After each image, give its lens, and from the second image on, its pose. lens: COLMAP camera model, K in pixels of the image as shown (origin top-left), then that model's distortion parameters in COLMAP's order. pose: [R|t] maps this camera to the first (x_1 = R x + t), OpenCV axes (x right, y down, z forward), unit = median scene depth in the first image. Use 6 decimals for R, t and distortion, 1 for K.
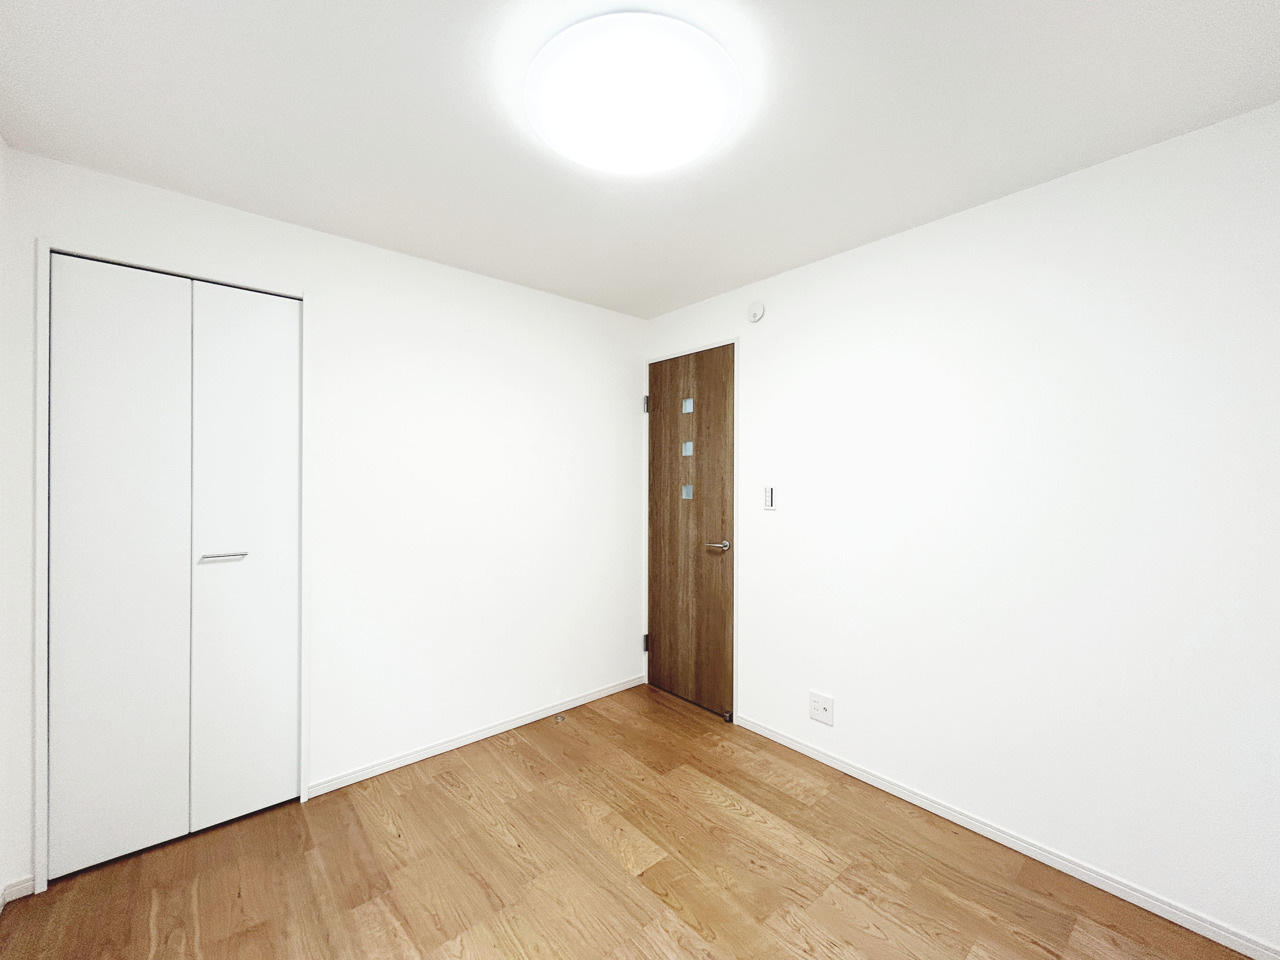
lens RADIAL K [[517.0, 0, 635.0], [0, 517.0, 483.2], [0, 0, 1]] dist [-0.001967, 0.001841]
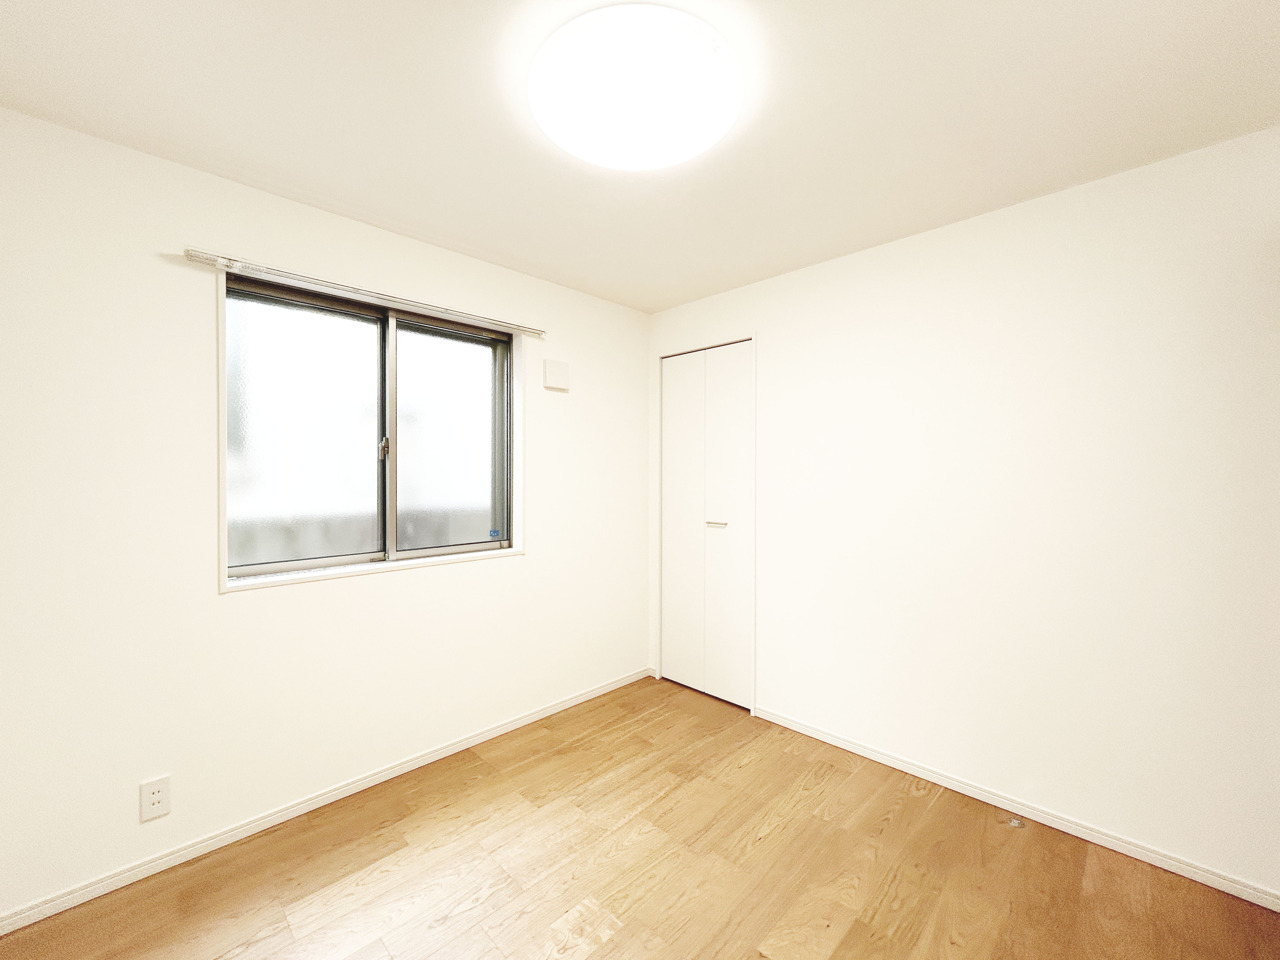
lens RADIAL K [[517.0, 0, 635.1], [0, 517.0, 478.2], [0, 0, 1]] dist [-0.001967, 0.001841]
pose [[0.076106, 0.006340, -0.997080, 0.718728], [-0.001596, 0.999979, 0.006237, -0.001520], [0.997098, 0.001117, 0.076115, 0.654501]]
